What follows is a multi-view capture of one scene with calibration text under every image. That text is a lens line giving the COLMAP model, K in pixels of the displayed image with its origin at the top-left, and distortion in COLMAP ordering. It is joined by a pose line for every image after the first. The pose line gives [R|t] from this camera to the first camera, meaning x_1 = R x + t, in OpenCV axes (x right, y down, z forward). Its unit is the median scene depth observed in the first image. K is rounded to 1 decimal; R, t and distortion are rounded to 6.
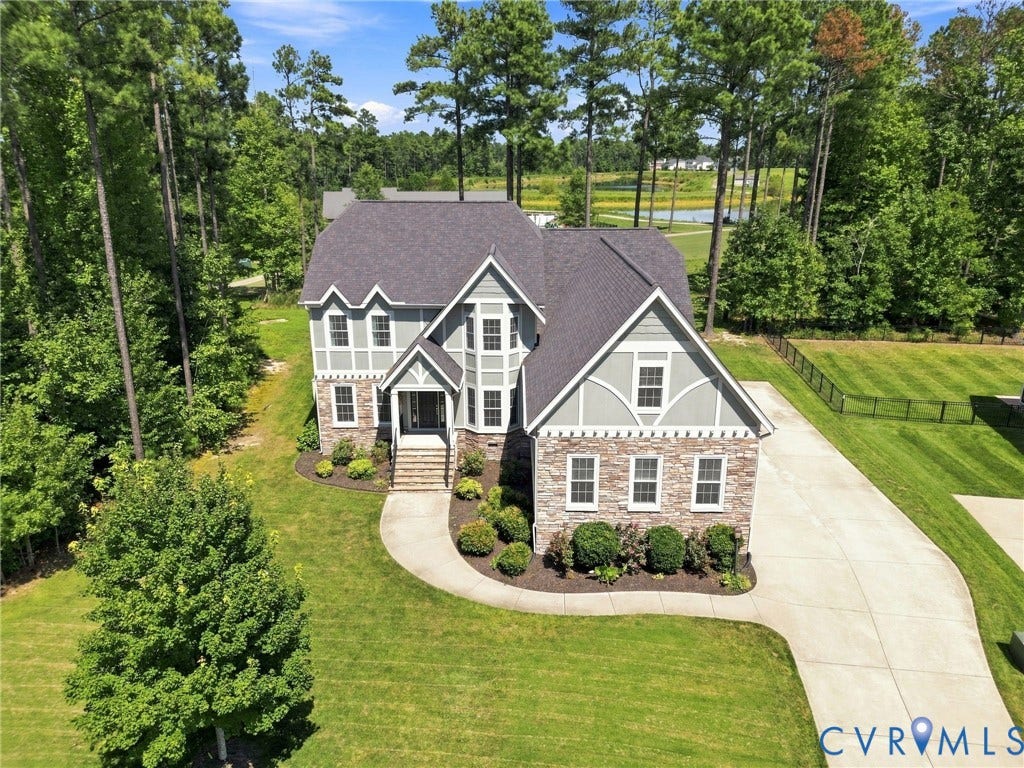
lens RADIAL K [[715.2, 0, 510.0], [0, 715.2, 381.6], [0, 0, 1]] dist [0.000642, 0.005175]
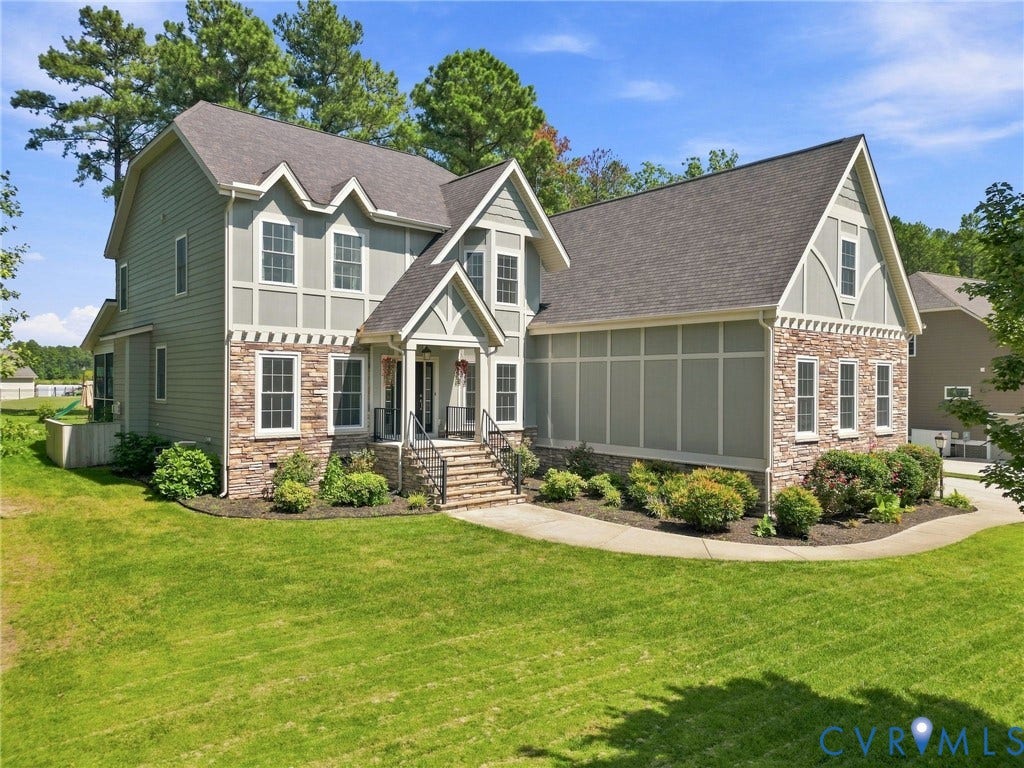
lens RADIAL K [[715.2, 0, 514.9], [0, 715.2, 387.9], [0, 0, 1]] dist [0.000642, 0.005175]
pose [[0.761299, -0.000739, 0.648401, -0.478135], [0.181312, 0.960350, -0.211787, 0.187454], [-0.622536, 0.278796, 0.731247, 0.532928]]
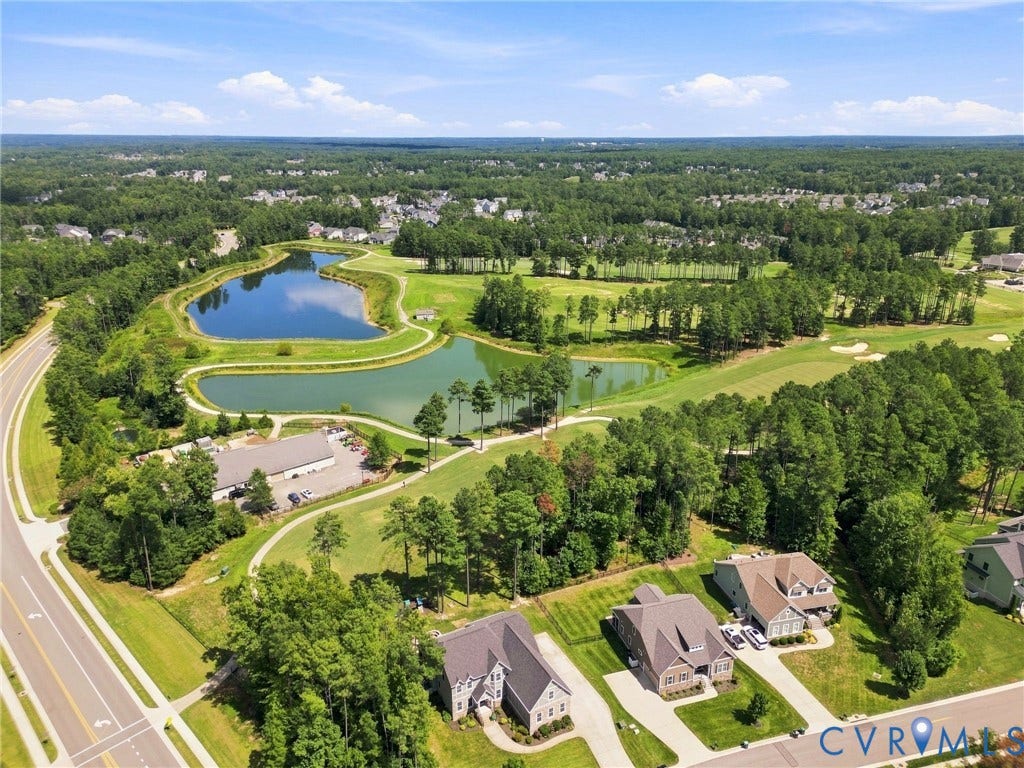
lens RADIAL K [[715.2, 0, 512.0], [0, 715.2, 381.5], [0, 0, 1]] dist [0.000642, 0.005175]
pose [[0.871441, -0.146408, 0.468140, -1.538487], [0.130775, 0.989217, 0.065934, -1.894477], [-0.472746, 0.003763, 0.881191, -2.424092]]
